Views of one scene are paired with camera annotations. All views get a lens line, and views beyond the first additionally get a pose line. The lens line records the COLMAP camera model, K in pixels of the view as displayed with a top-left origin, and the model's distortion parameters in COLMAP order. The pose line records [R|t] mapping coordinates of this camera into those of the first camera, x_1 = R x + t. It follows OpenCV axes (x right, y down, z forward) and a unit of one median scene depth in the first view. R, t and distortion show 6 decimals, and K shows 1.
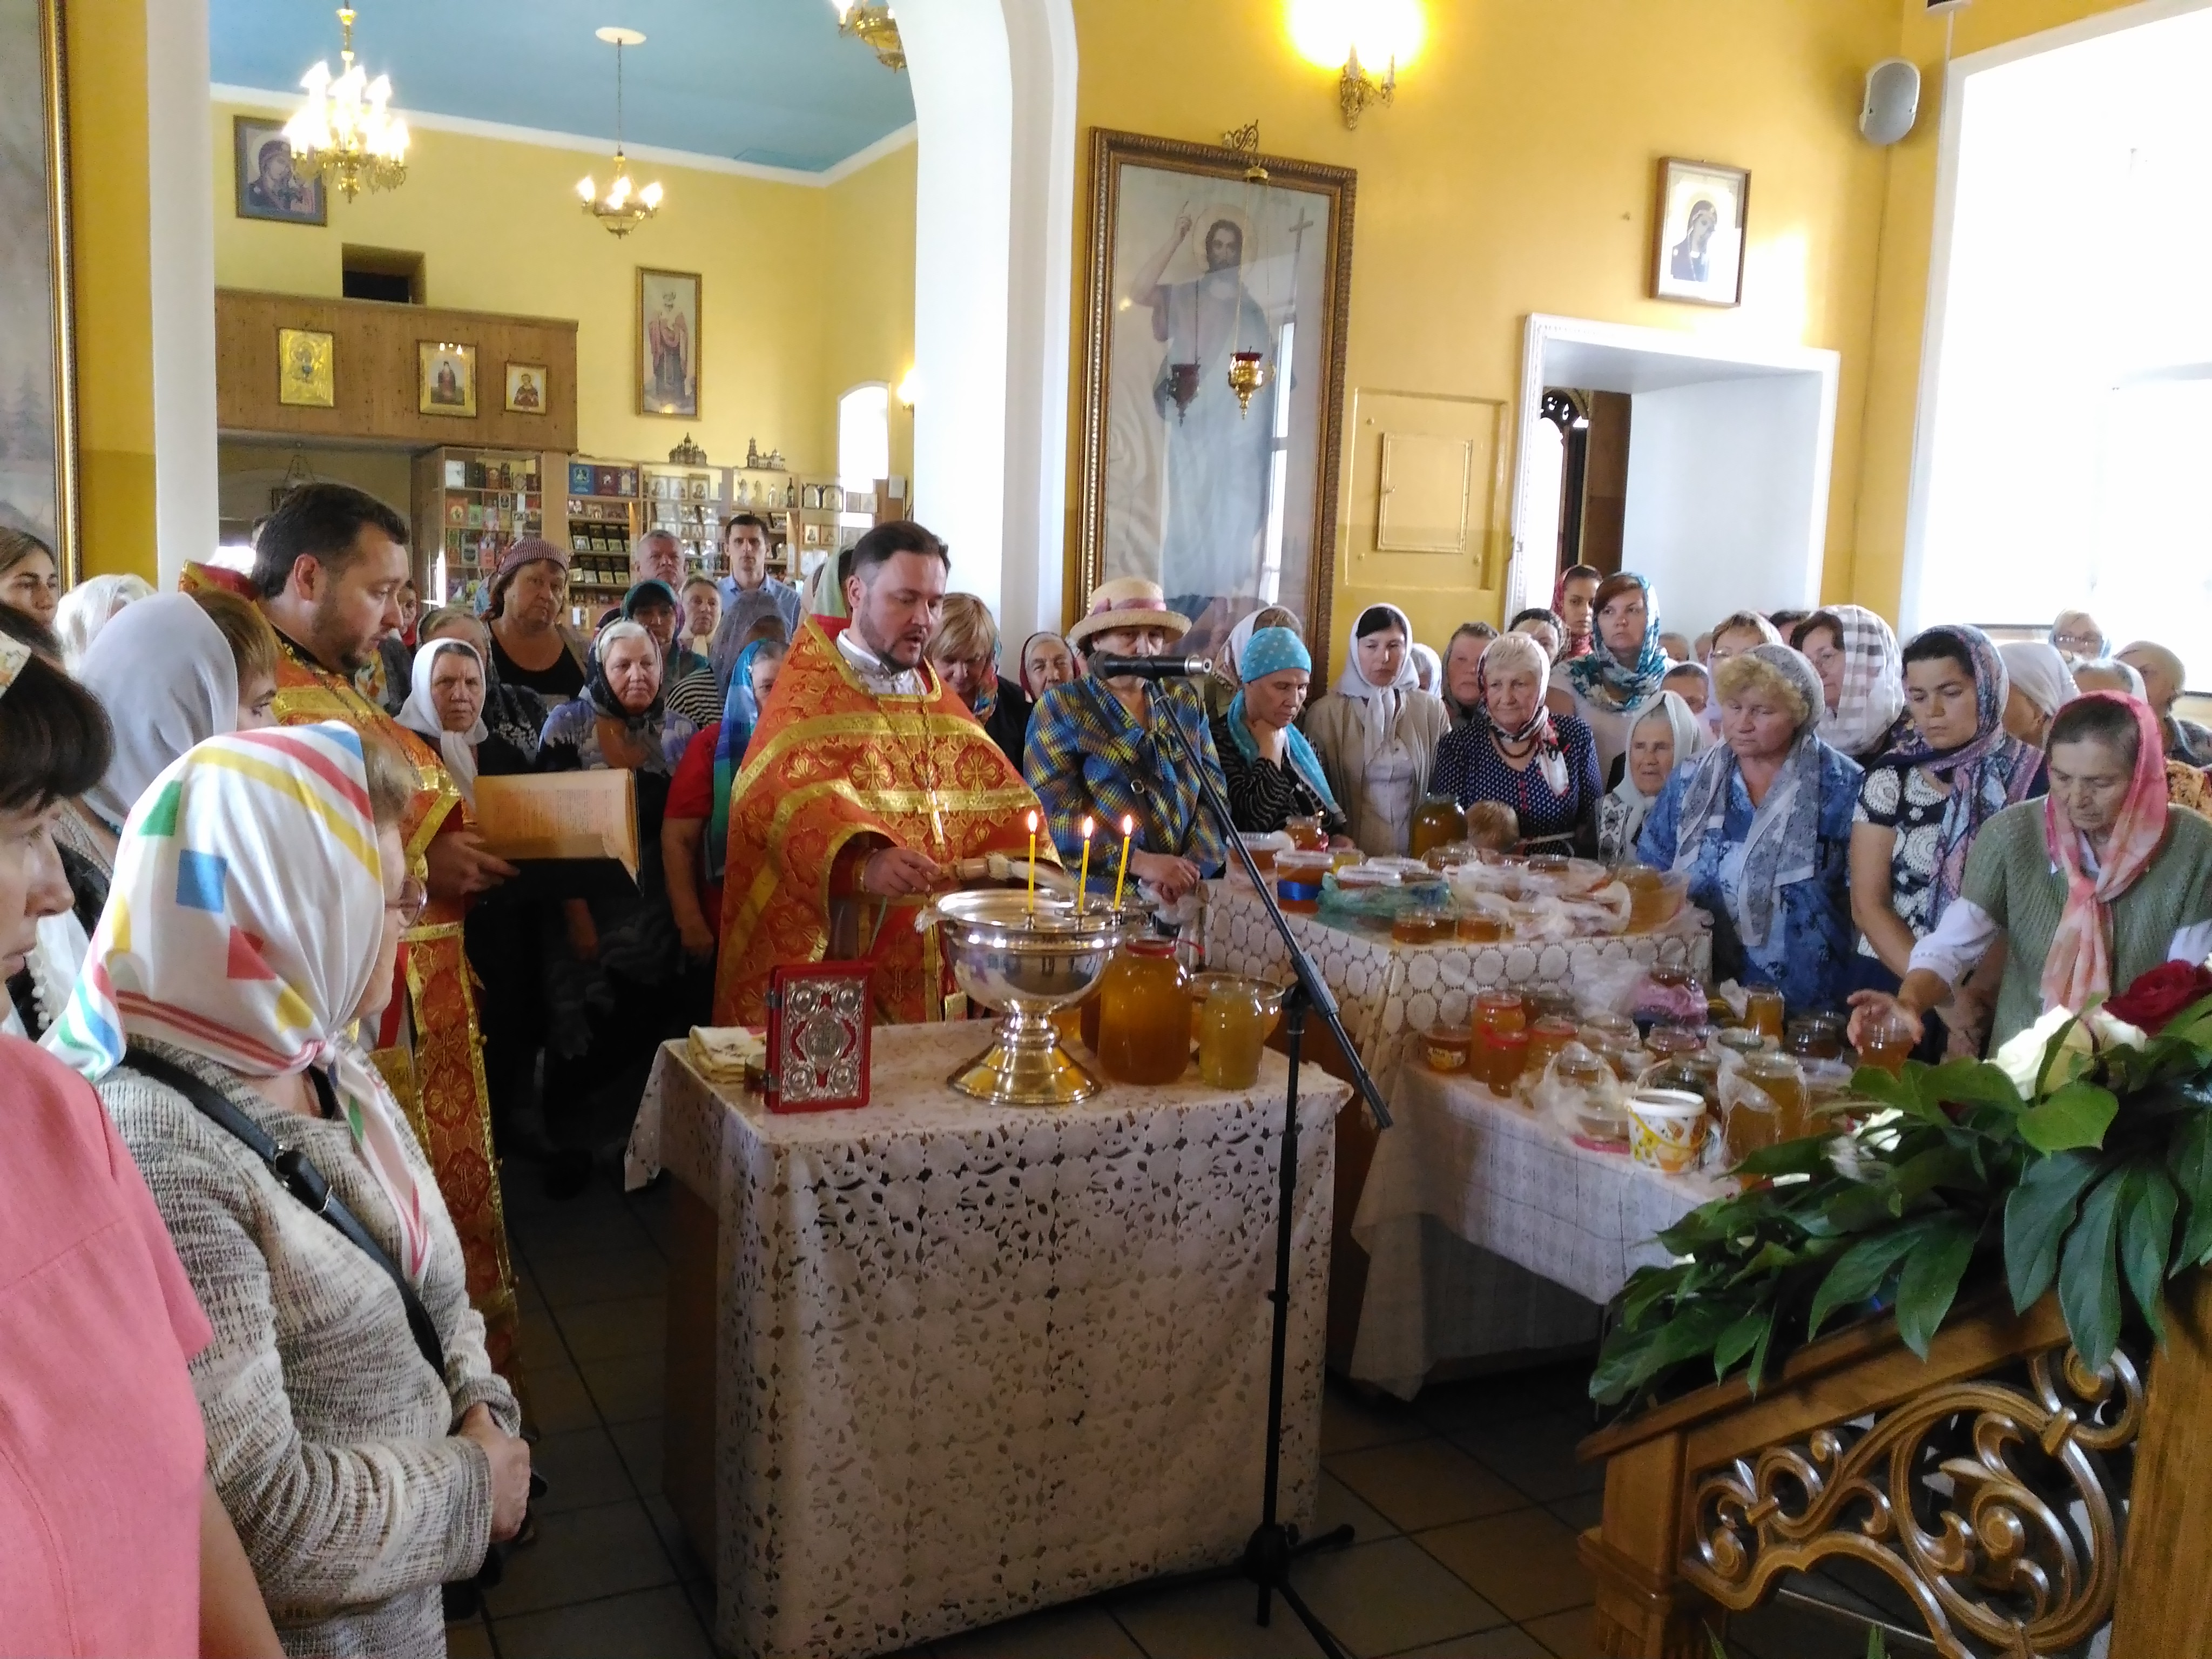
lens RADIAL K [[1879.3, 0, 1086.7], [0, 1879.3, 761.9], [0, 0, 1]] dist [0.118468, -0.263236]
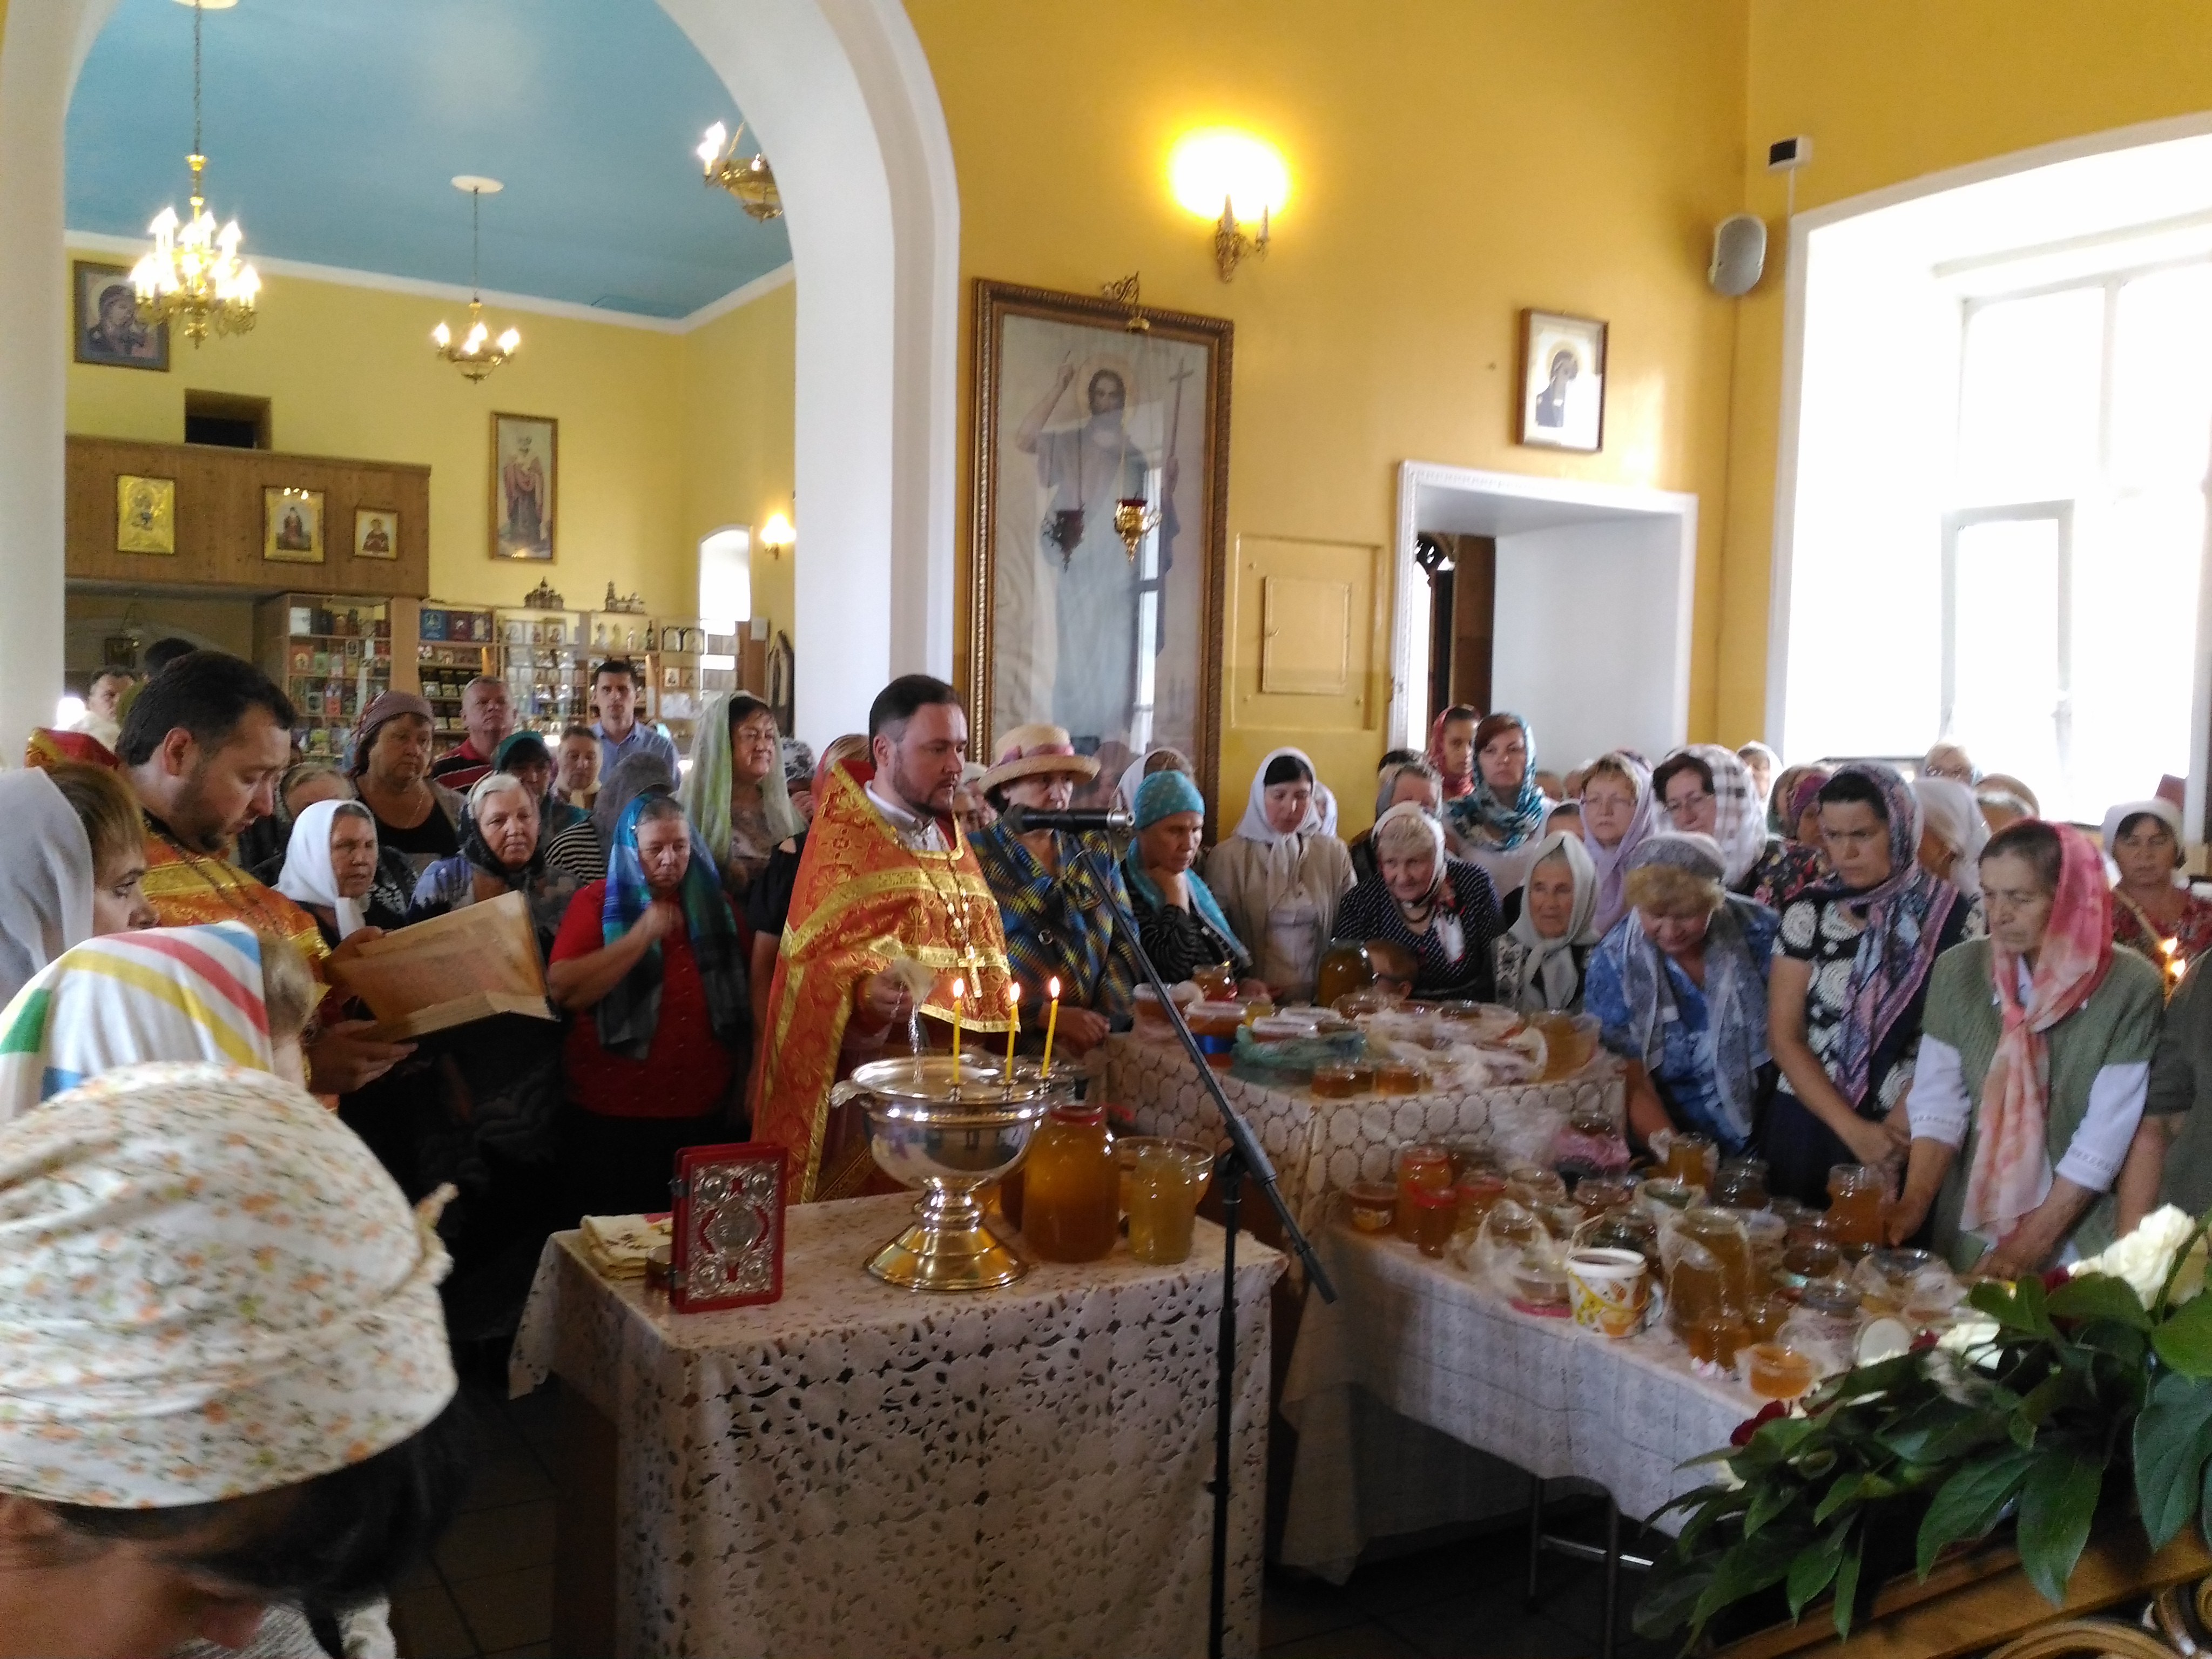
lens RADIAL K [[1867.6, 0, 1096.1], [0, 1867.6, 750.8], [0, 0, 1]] dist [0.126066, -0.278815]
pose [[0.996519, -0.013564, 0.082257, -0.031146], [0.019889, 0.996866, -0.076564, -0.012423], [-0.080961, 0.077934, 0.993666, 0.038094]]
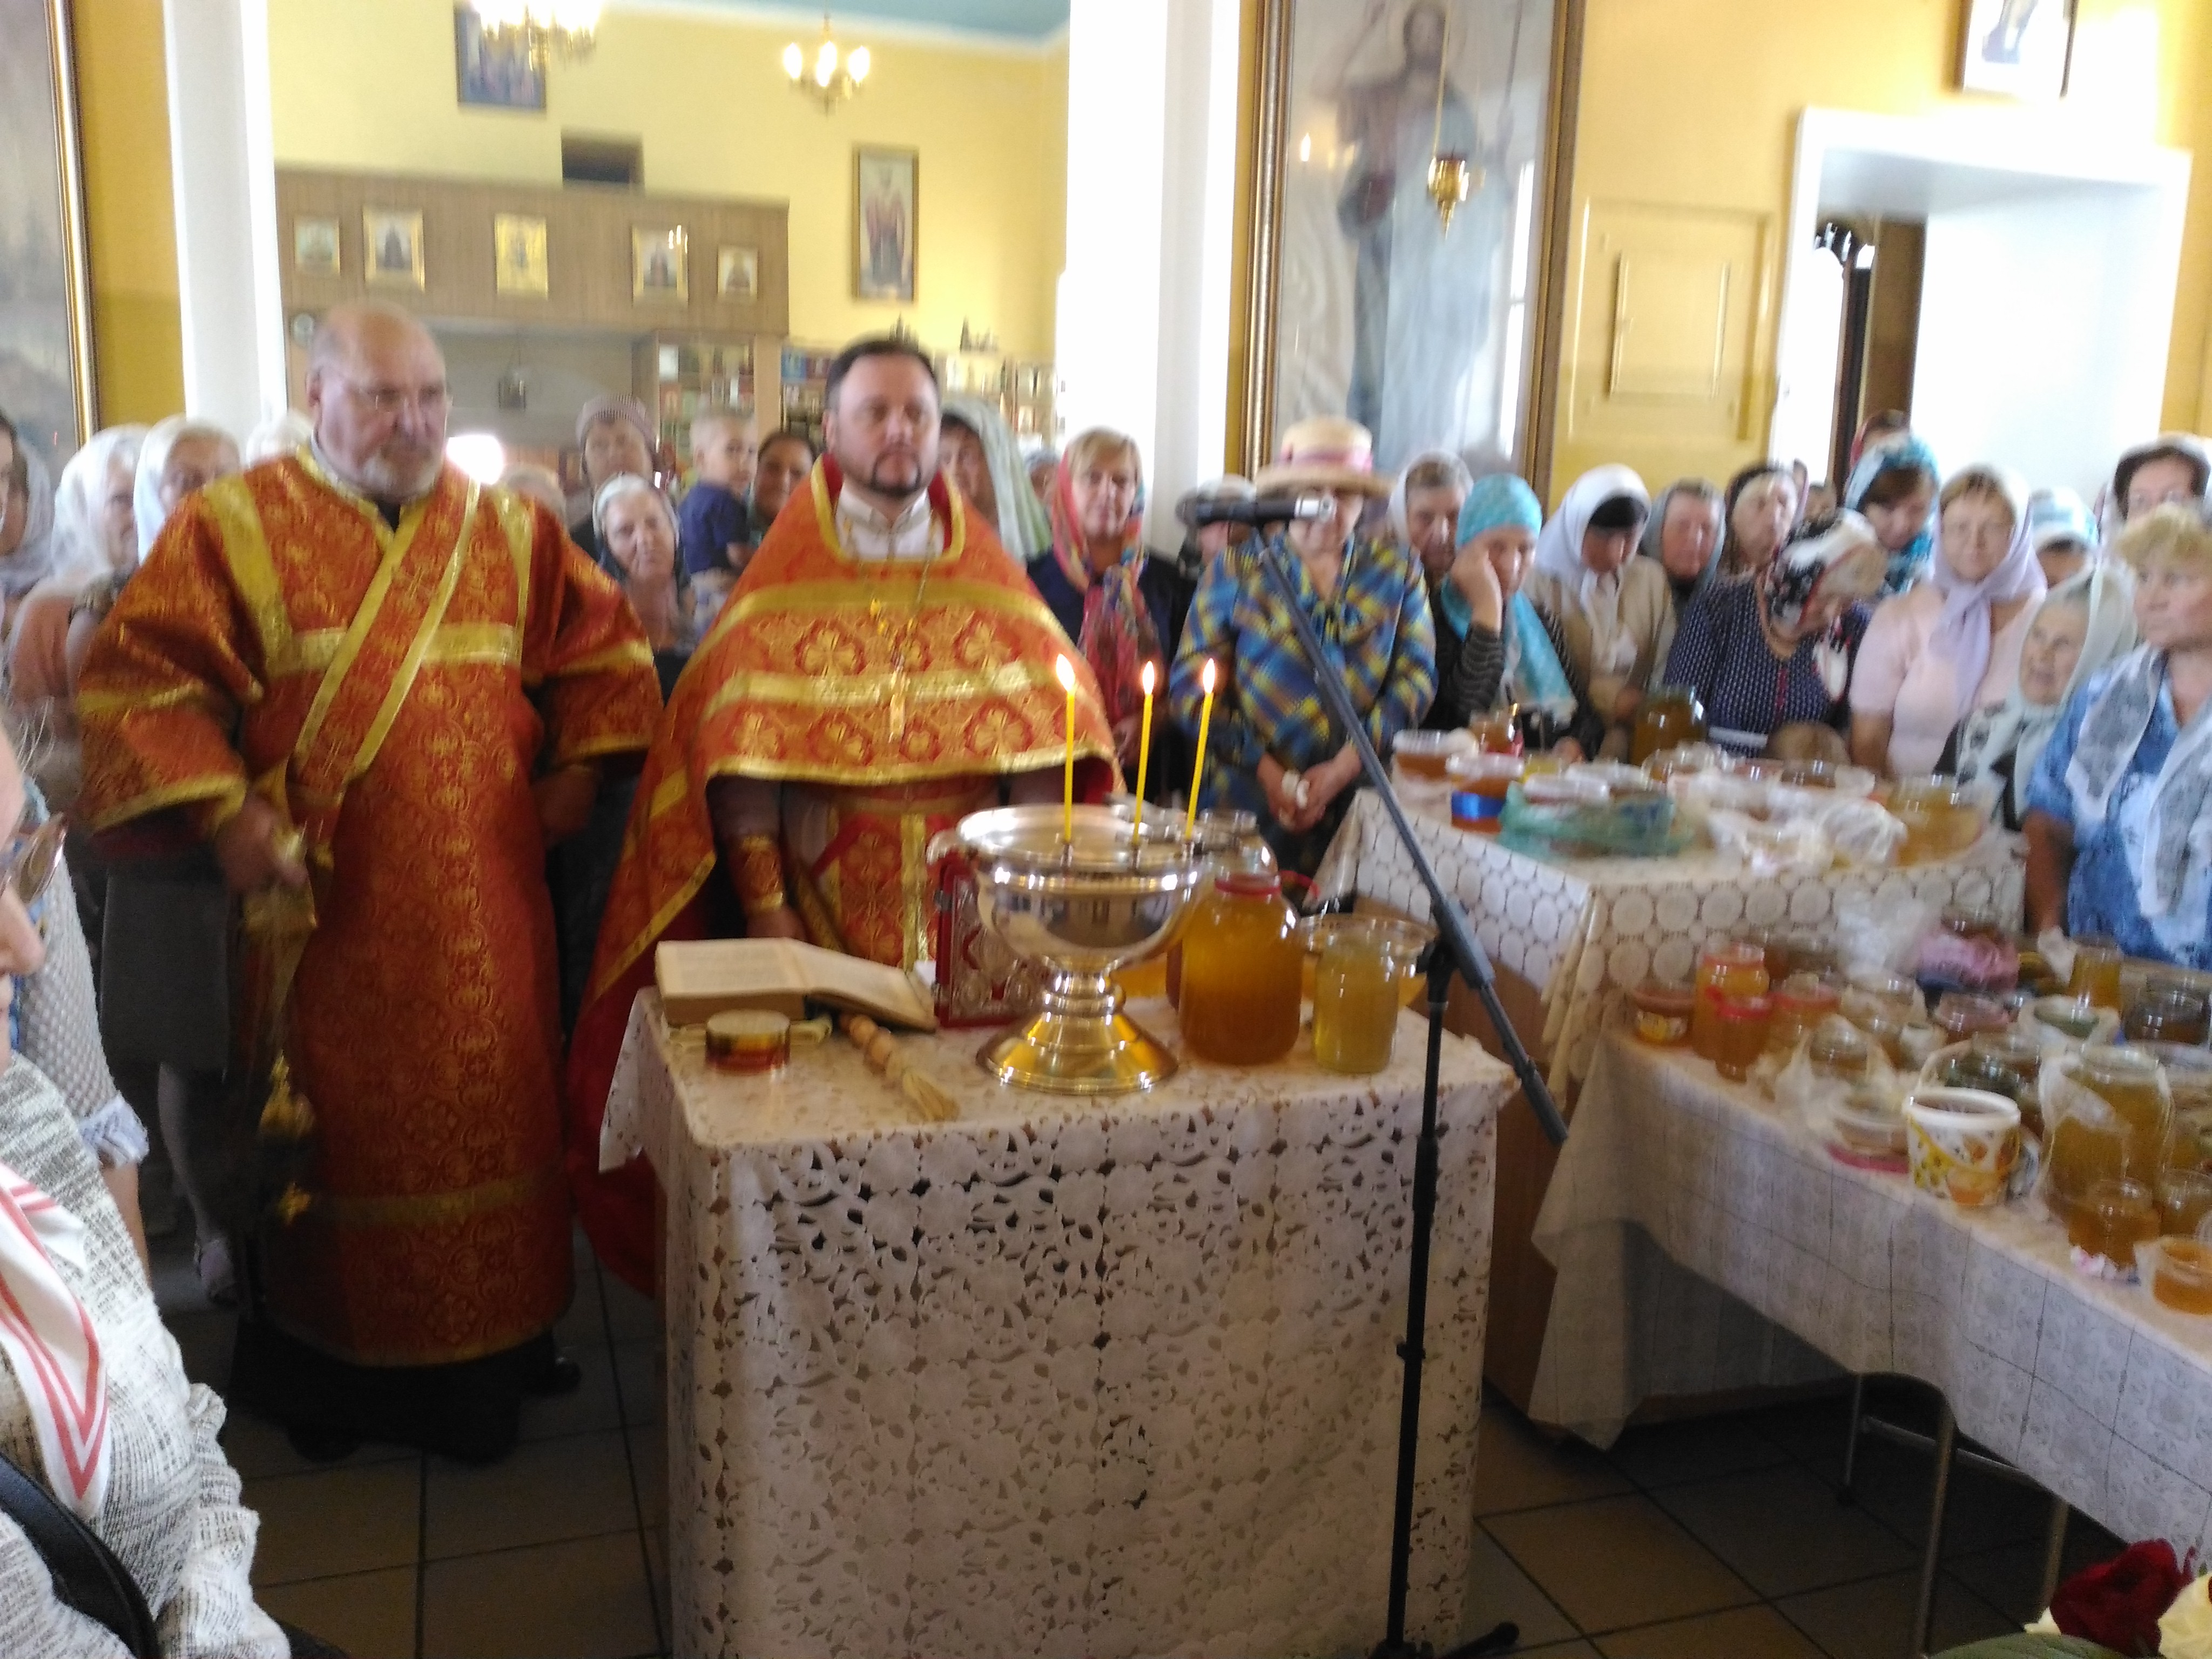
lens RADIAL K [[1849.4, 0, 1100.9], [0, 1849.4, 795.3], [0, 0, 1]] dist [0.101830, -0.211635]
pose [[0.991979, 0.009456, -0.126050, 0.067524], [-0.000371, 0.997411, 0.071908, 0.009508], [0.126404, -0.071284, 0.989414, 0.259106]]
